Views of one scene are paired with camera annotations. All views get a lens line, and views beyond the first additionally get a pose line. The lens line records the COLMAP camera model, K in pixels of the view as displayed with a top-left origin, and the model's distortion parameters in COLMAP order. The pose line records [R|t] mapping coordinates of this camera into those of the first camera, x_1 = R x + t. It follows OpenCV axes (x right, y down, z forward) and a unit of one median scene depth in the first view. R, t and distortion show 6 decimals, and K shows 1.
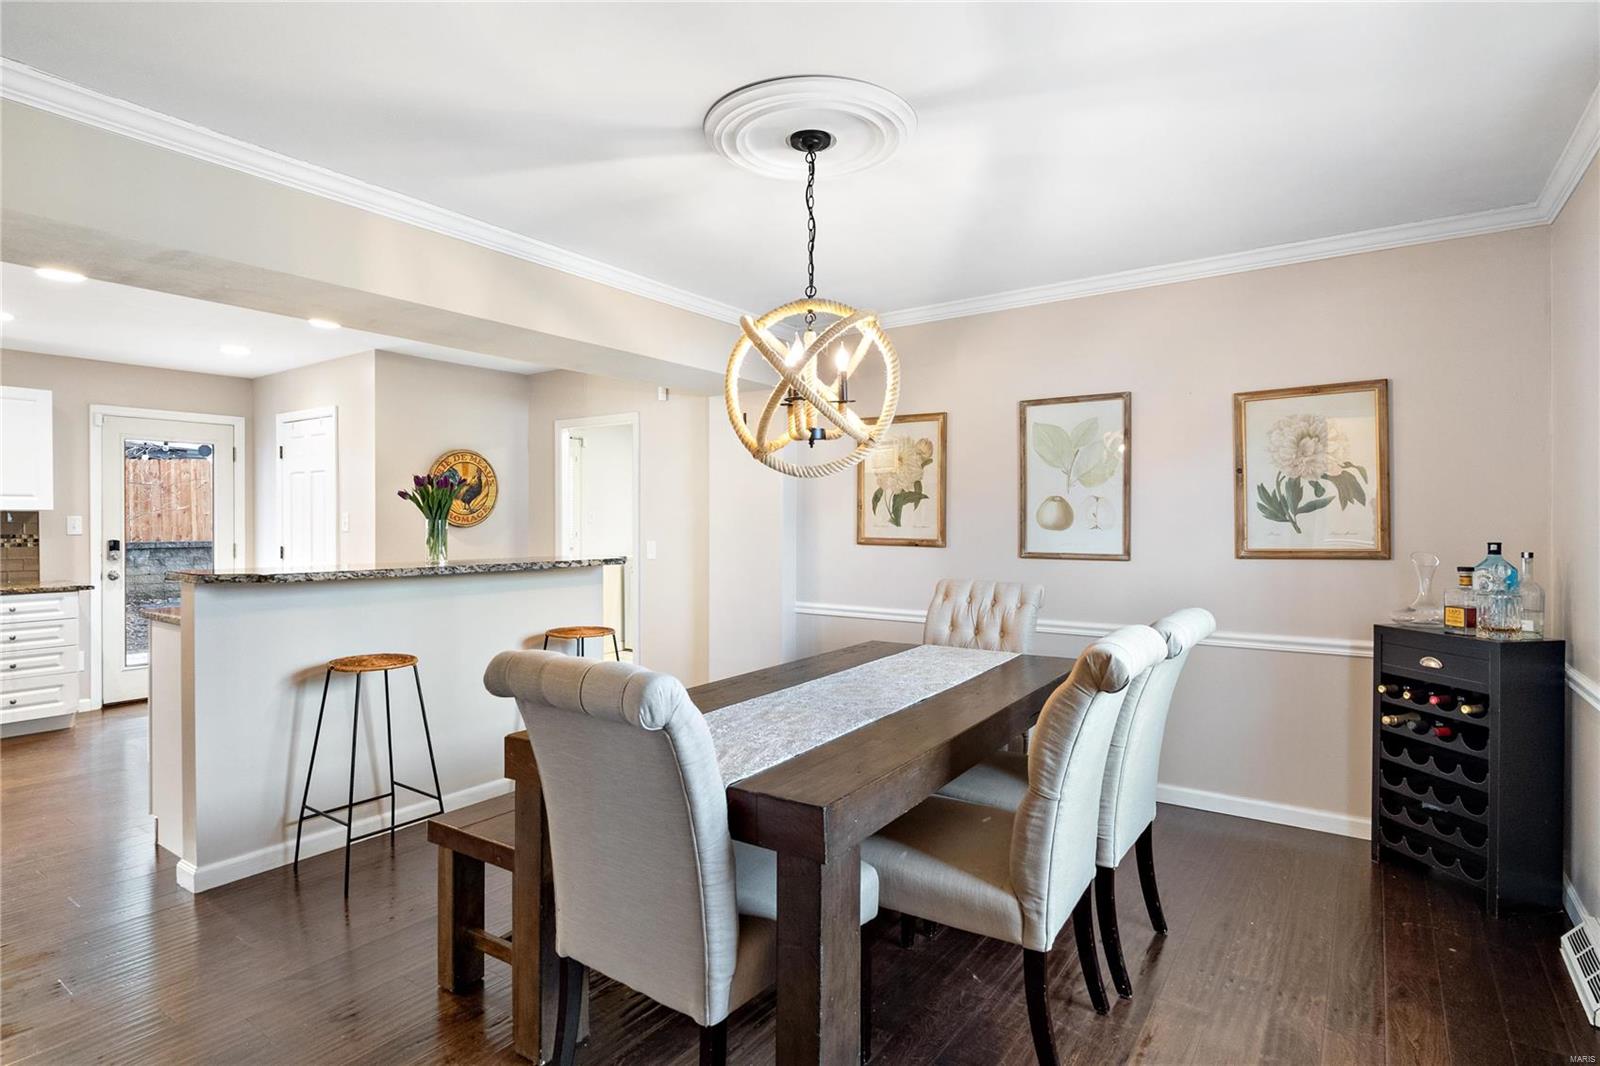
lens RADIAL K [[820.3, 0, 800.2], [0, 820.3, 525.2], [0, 0, 1]] dist [0.001635, 0.000257]
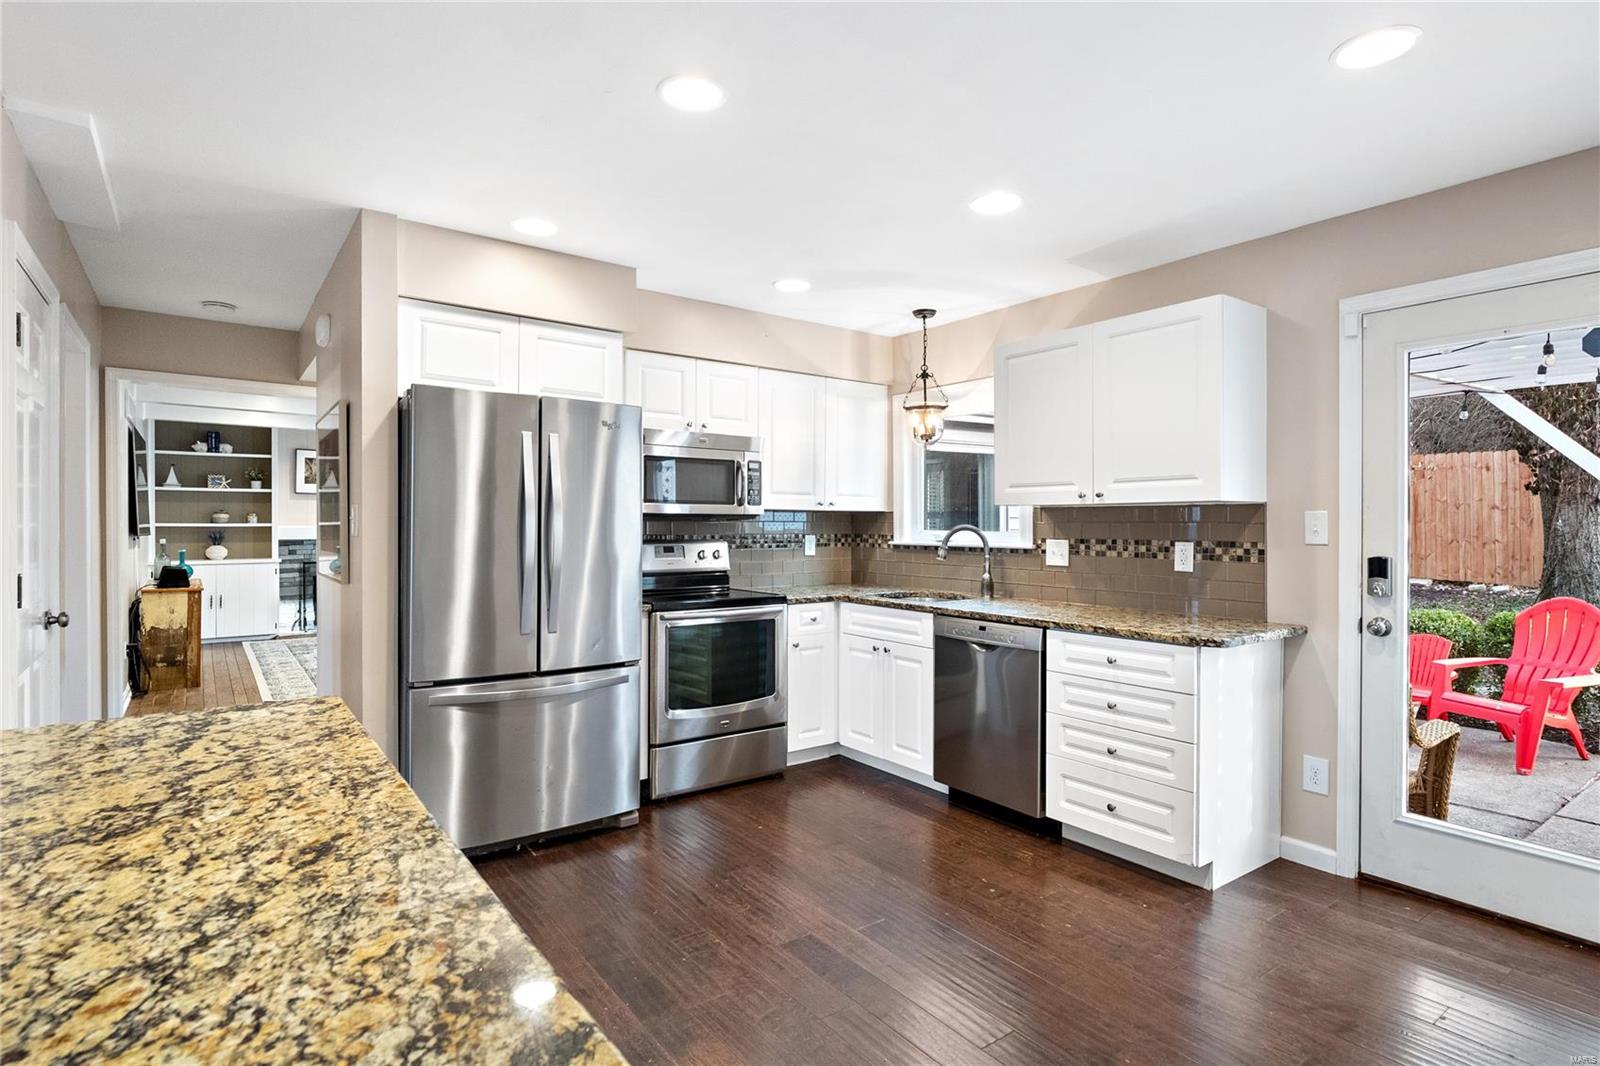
lens RADIAL K [[820.3, 0, 800.5], [0, 820.3, 522.0], [0, 0, 1]] dist [0.001635, 0.000257]
pose [[-0.325149, -0.000538, -0.945663, -0.257352], [-0.005688, 0.999983, 0.001386, -0.002299], [0.945646, 0.005830, -0.325146, 0.876967]]
